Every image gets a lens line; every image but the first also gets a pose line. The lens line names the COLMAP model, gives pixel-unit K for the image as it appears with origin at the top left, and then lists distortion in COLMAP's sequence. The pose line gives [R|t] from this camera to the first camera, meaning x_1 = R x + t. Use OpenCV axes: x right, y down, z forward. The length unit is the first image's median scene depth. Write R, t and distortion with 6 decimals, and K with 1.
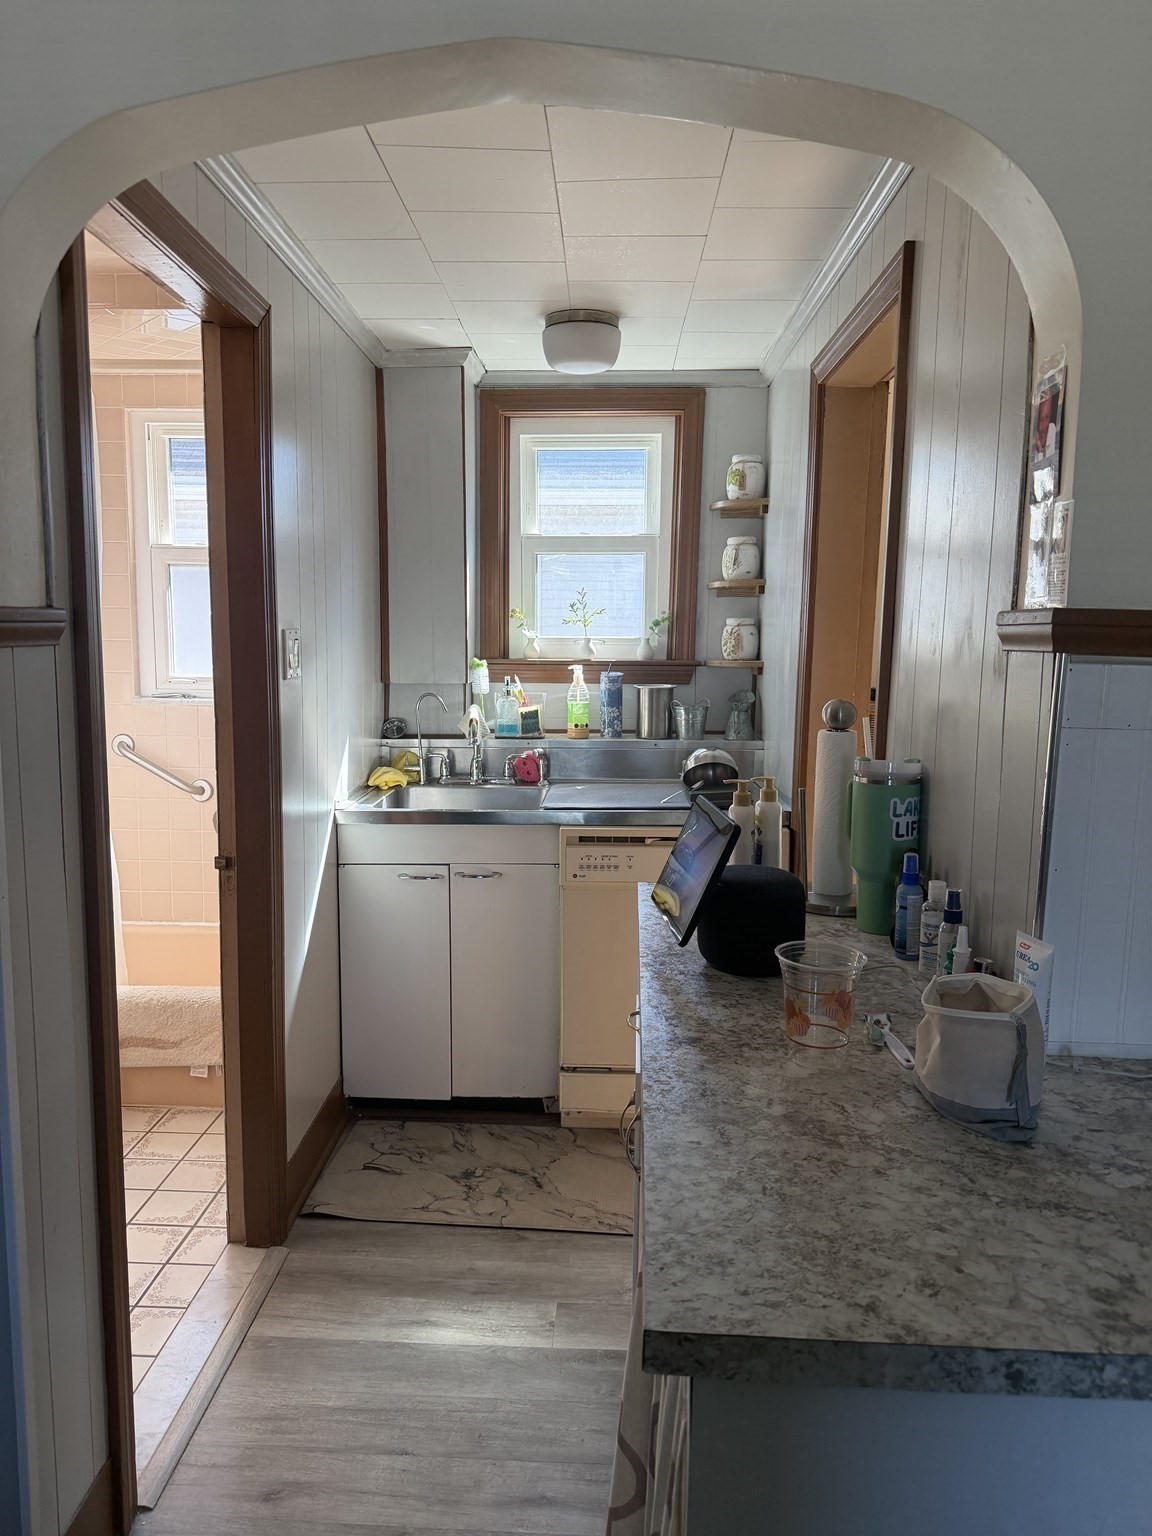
lens RADIAL K [[1076.2, 0, 576.0], [0, 1076.2, 768.0], [0, 0, 1]] dist [0.107872, -0.139714]
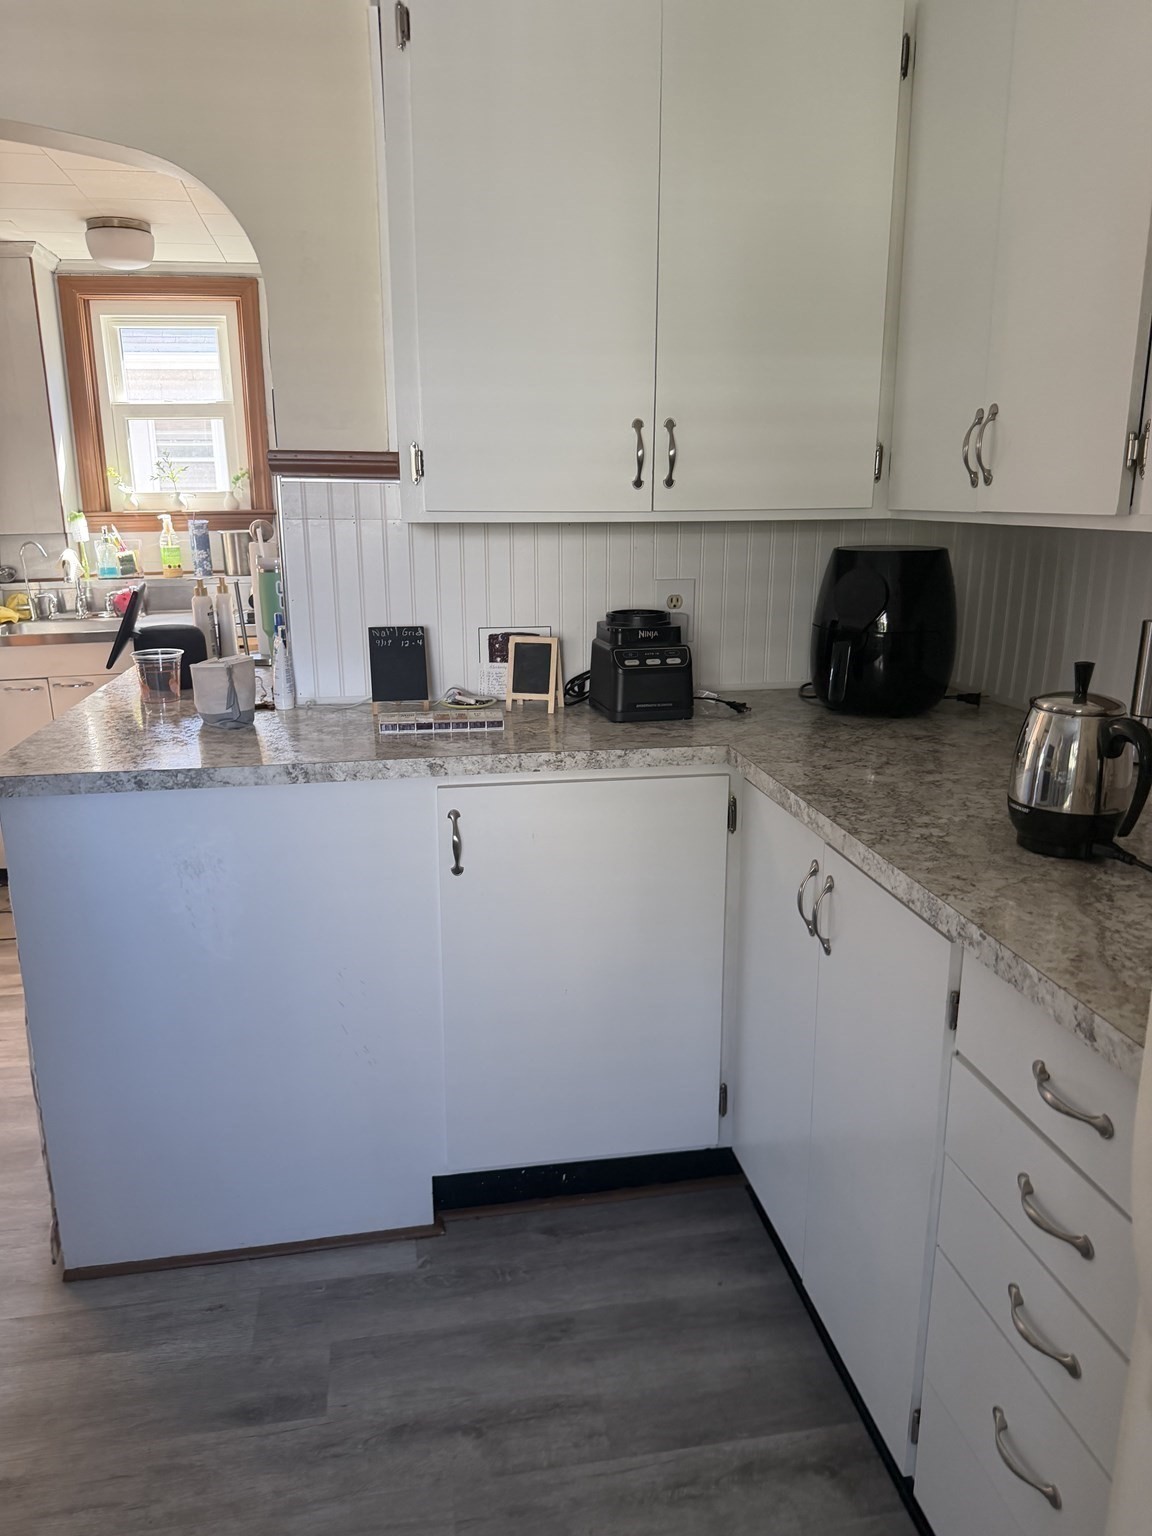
lens RADIAL K [[1060.2, 0, 576.0], [0, 1060.2, 768.0], [0, 0, 1]] dist [-0.000001, -0.032202]
pose [[0.970504, -0.077432, 0.228314, 0.152258], [0.049012, 0.990611, 0.127622, 0.054272], [-0.236052, -0.112668, 0.965187, -0.267828]]
